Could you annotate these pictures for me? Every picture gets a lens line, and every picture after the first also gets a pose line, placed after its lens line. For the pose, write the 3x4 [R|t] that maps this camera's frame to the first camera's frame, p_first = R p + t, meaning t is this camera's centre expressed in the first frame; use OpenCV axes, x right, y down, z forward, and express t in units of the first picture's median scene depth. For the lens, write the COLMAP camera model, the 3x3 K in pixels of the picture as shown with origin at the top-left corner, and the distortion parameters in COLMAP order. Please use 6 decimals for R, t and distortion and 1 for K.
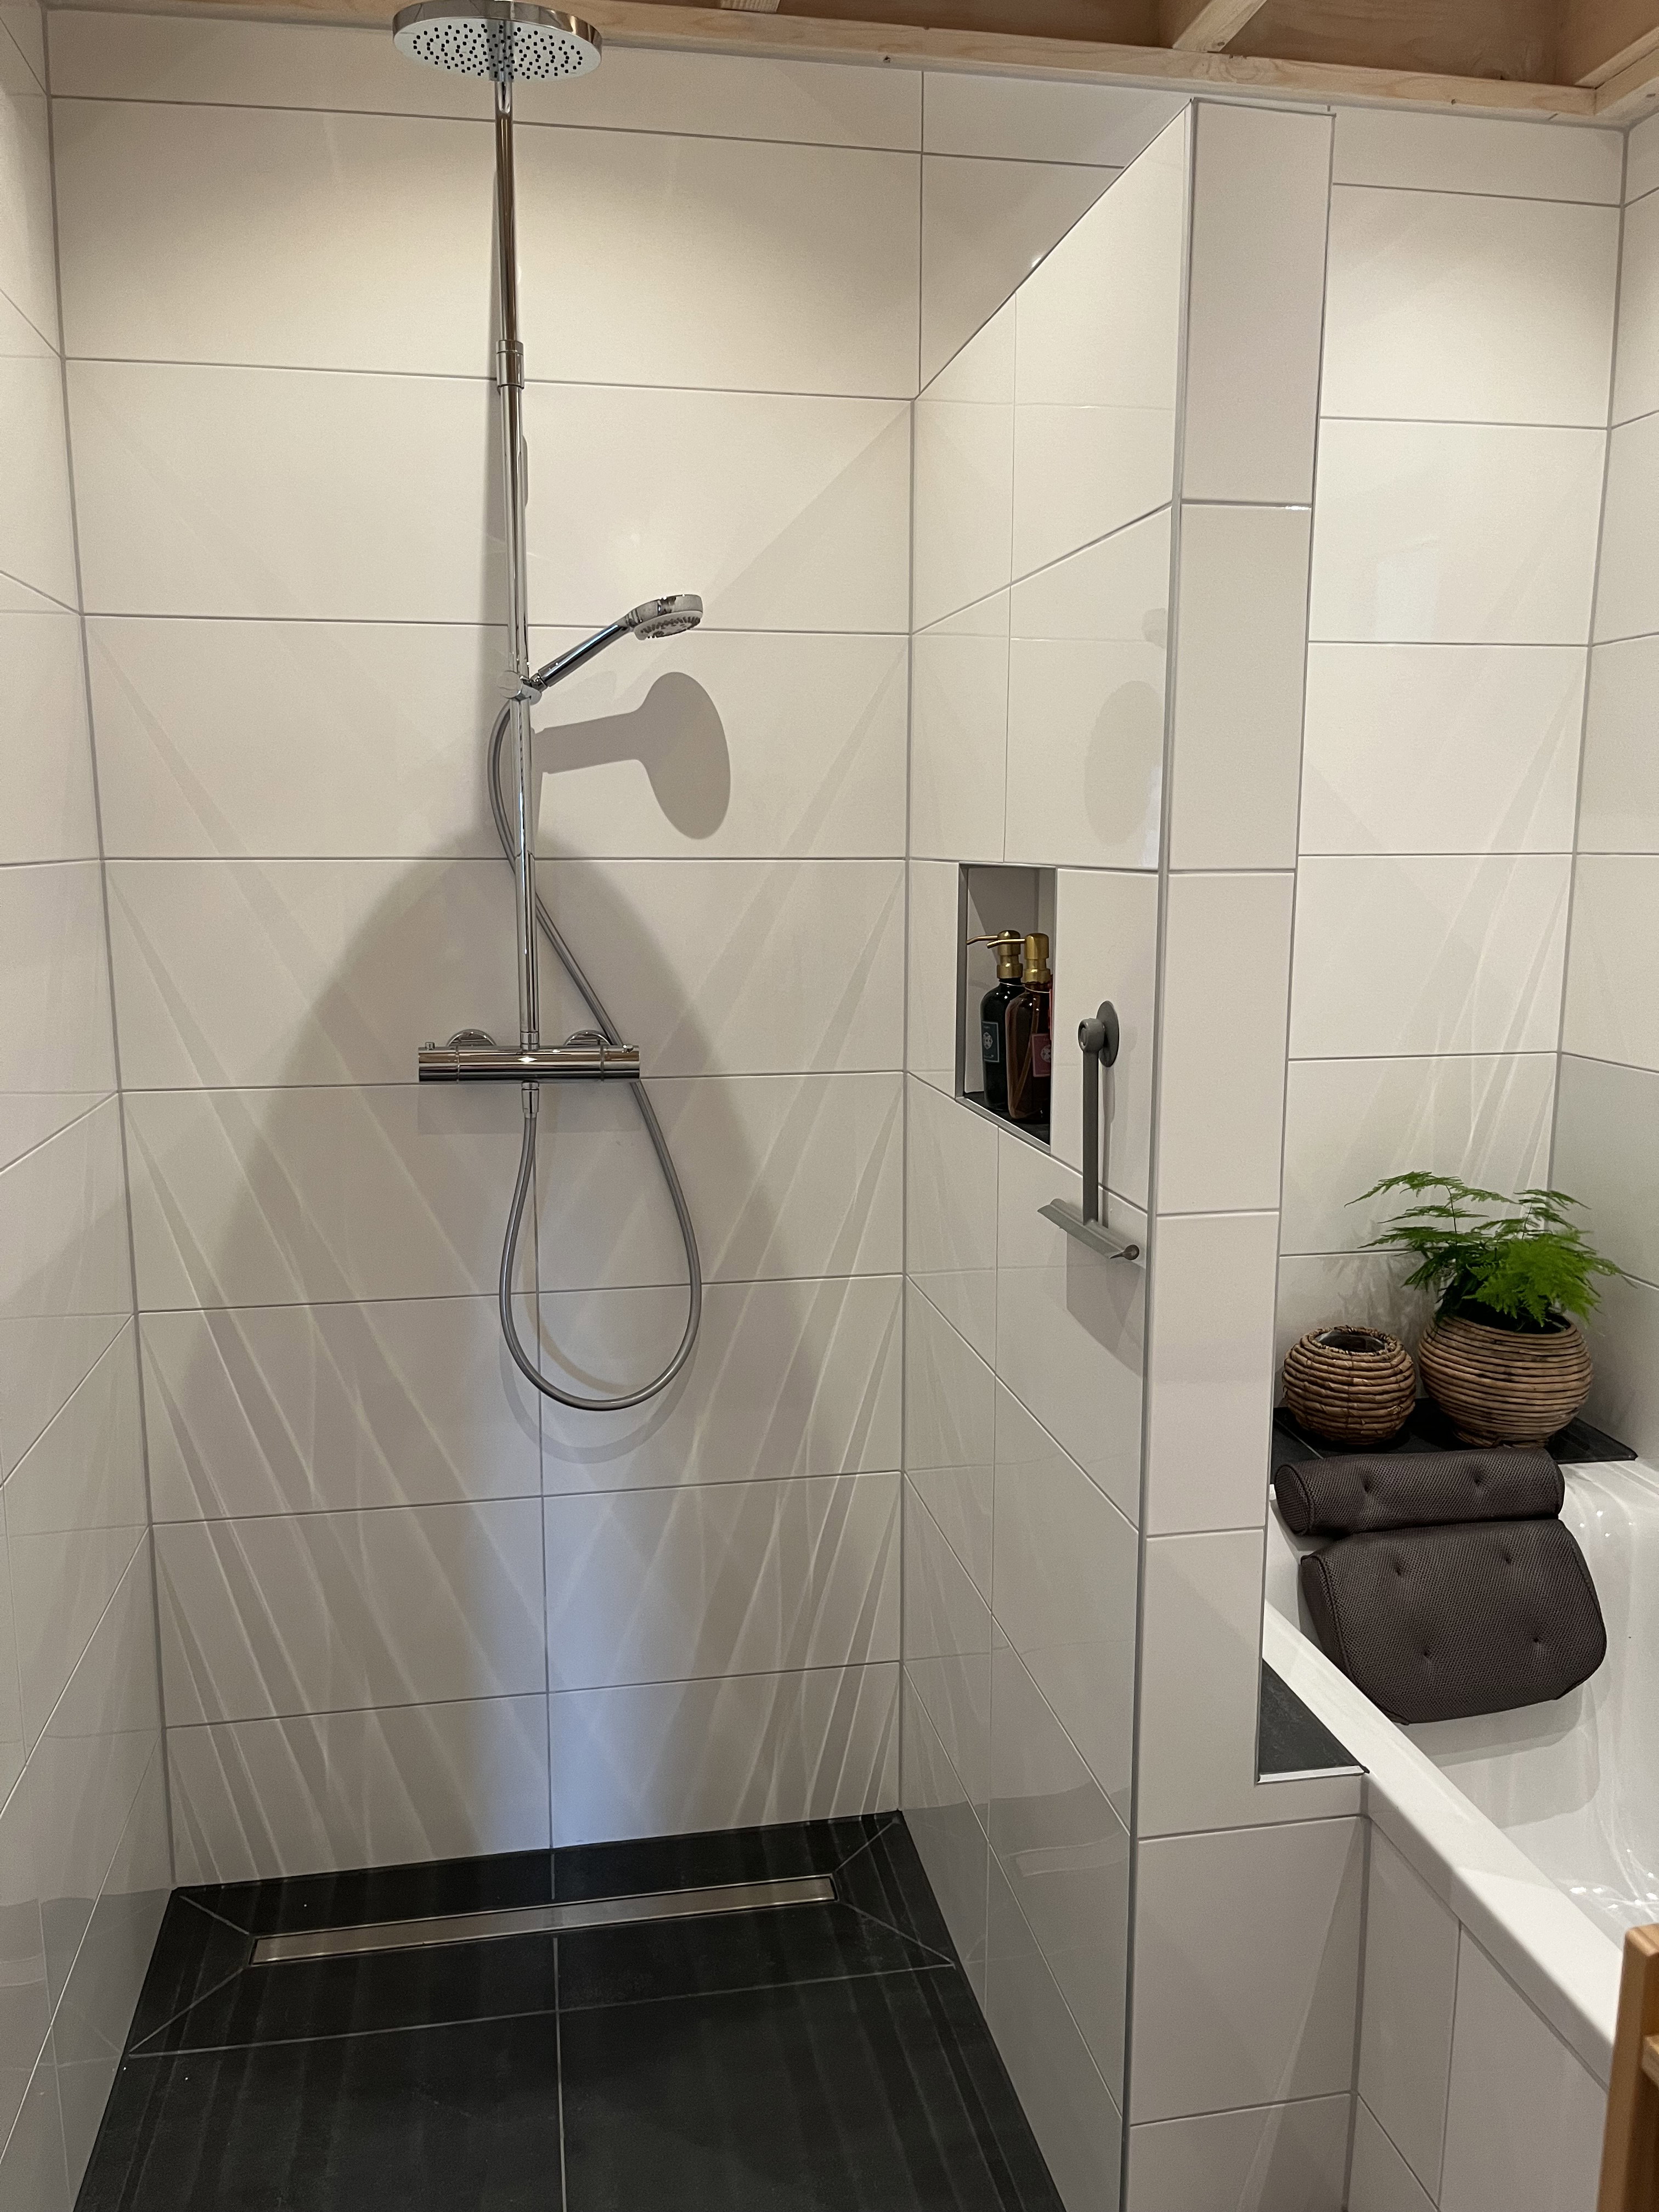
lens RADIAL K [[1691.2, 0, 762.2], [0, 1691.2, 1113.6], [0, 0, 1]] dist [-0.009250, -0.007089]
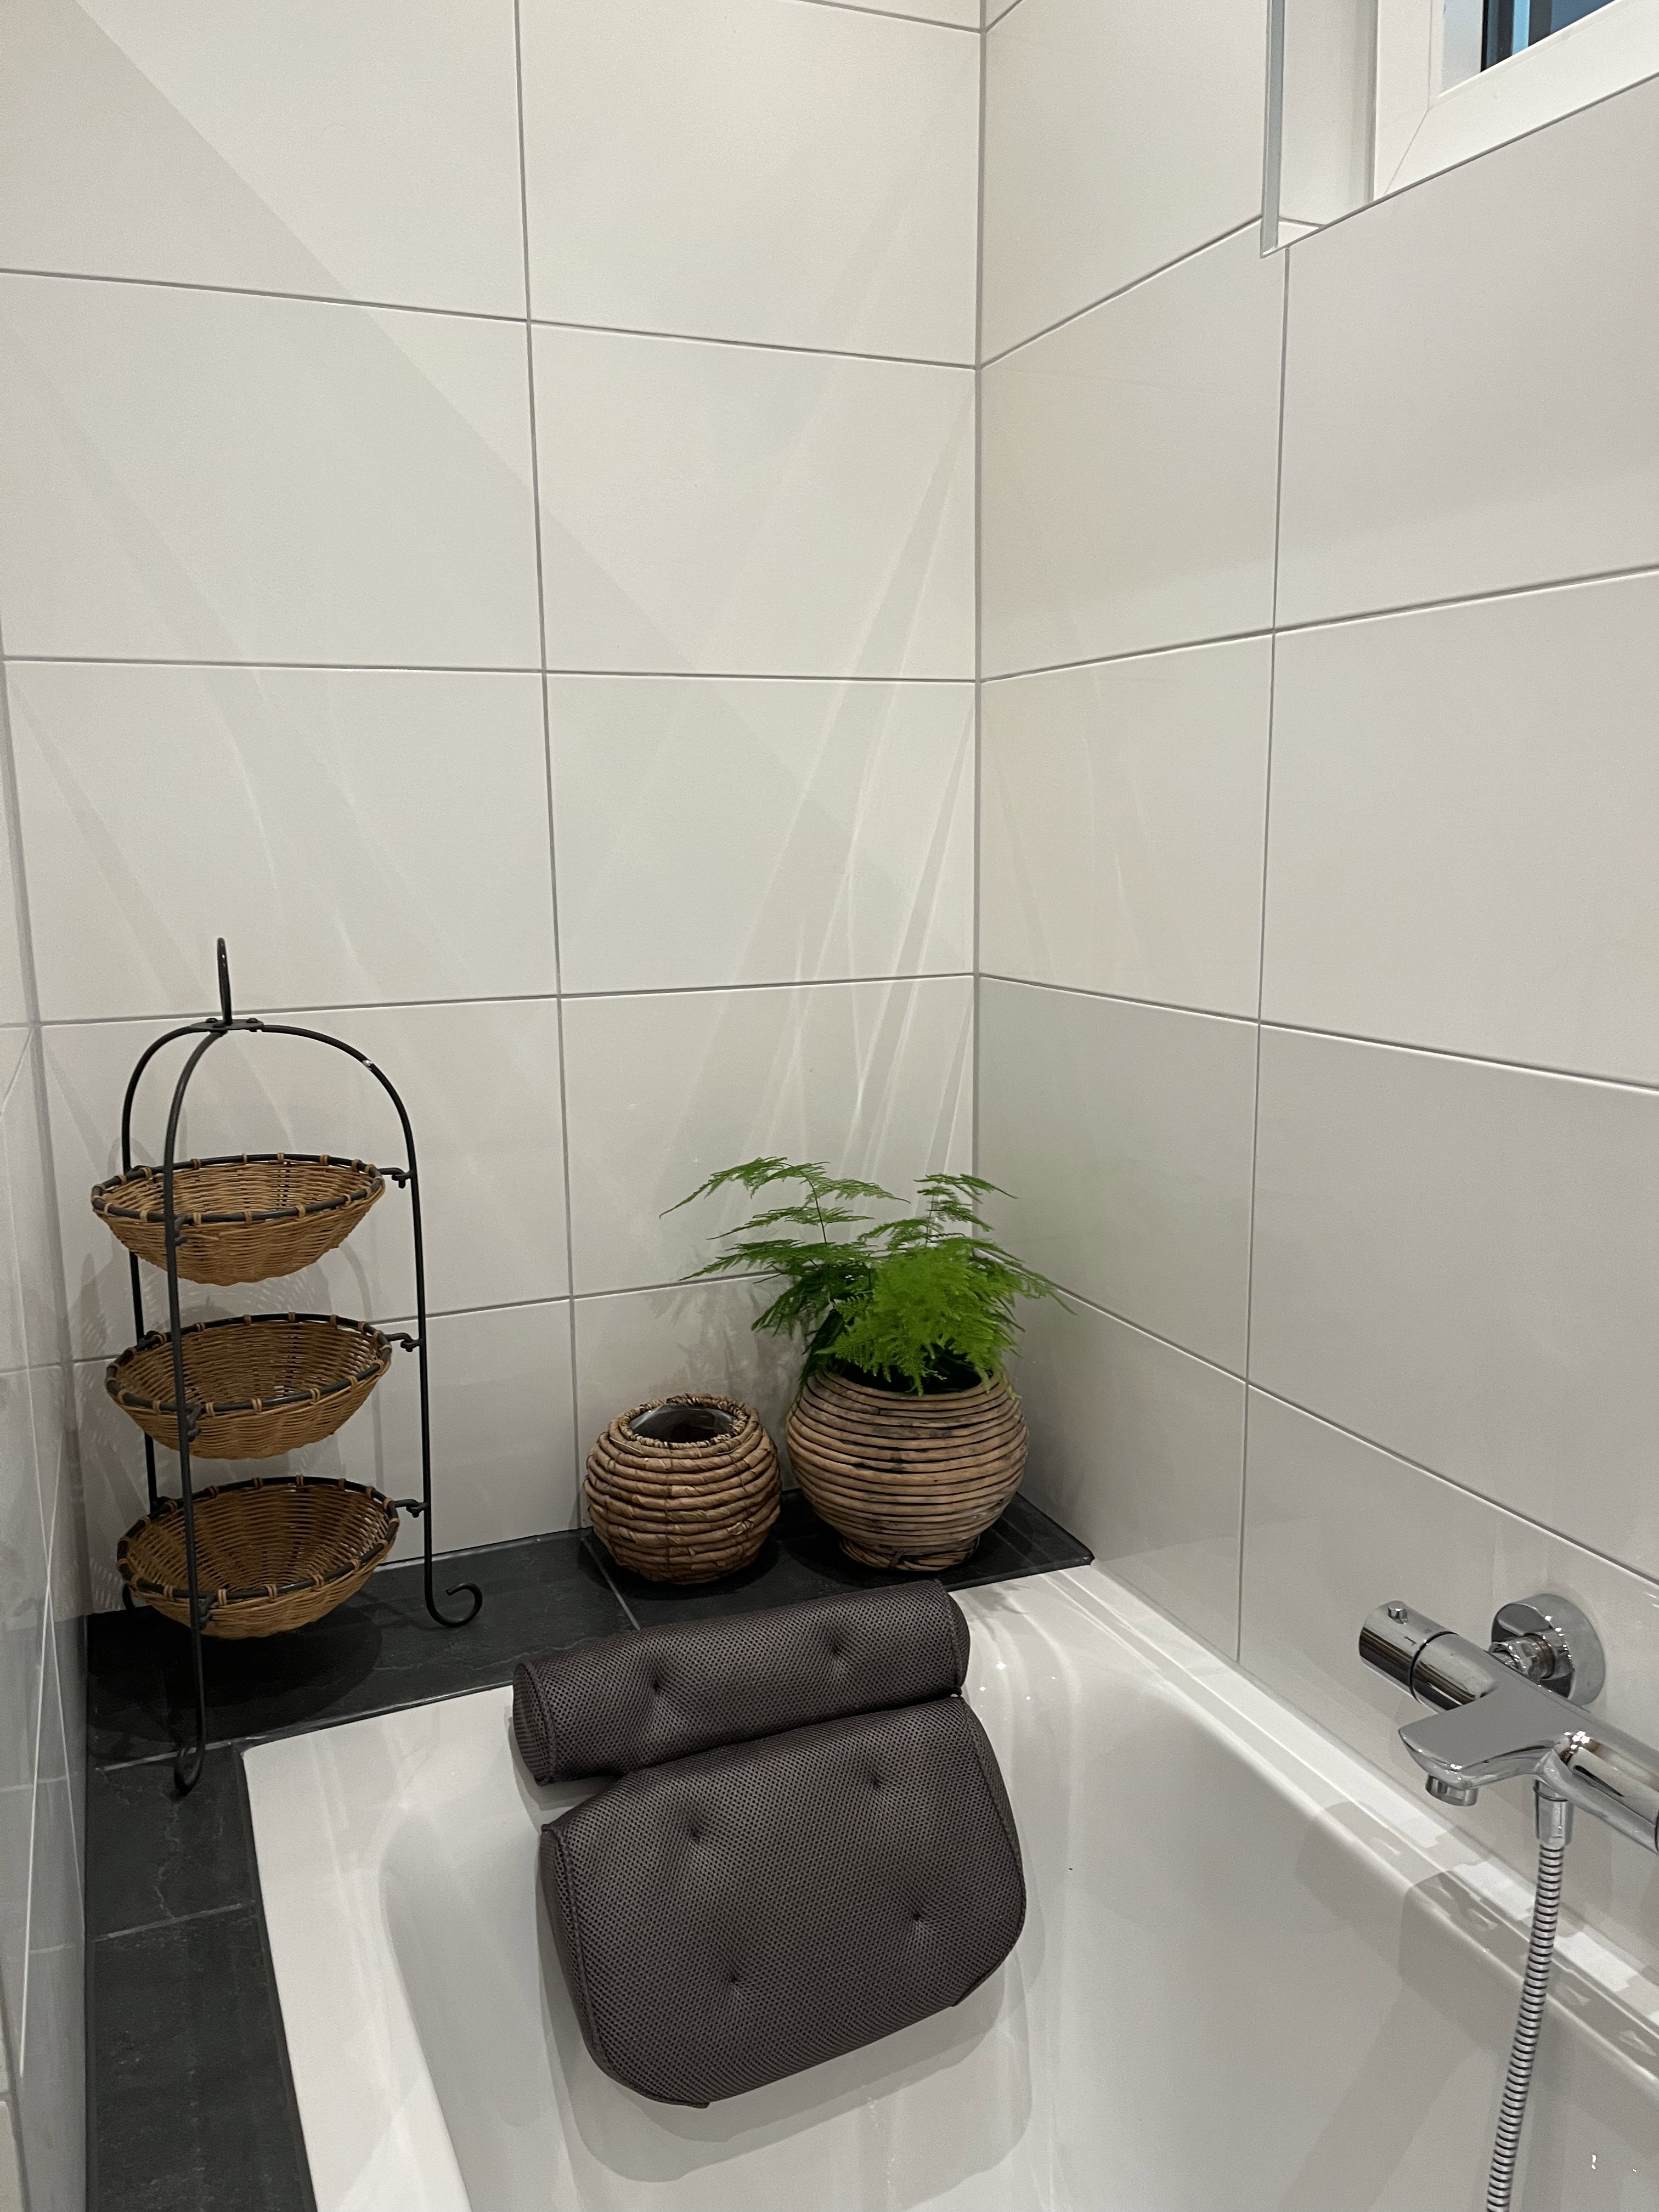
lens RADIAL K [[1691.2, 0, 834.0], [0, 1691.2, 1104.9], [0, 0, 1]] dist [-0.009250, -0.007089]
pose [[0.967838, -0.048670, 0.246821, 0.258120], [0.047256, 0.998815, 0.011651, 0.007613], [-0.247095, 0.000387, 0.968991, 0.363479]]
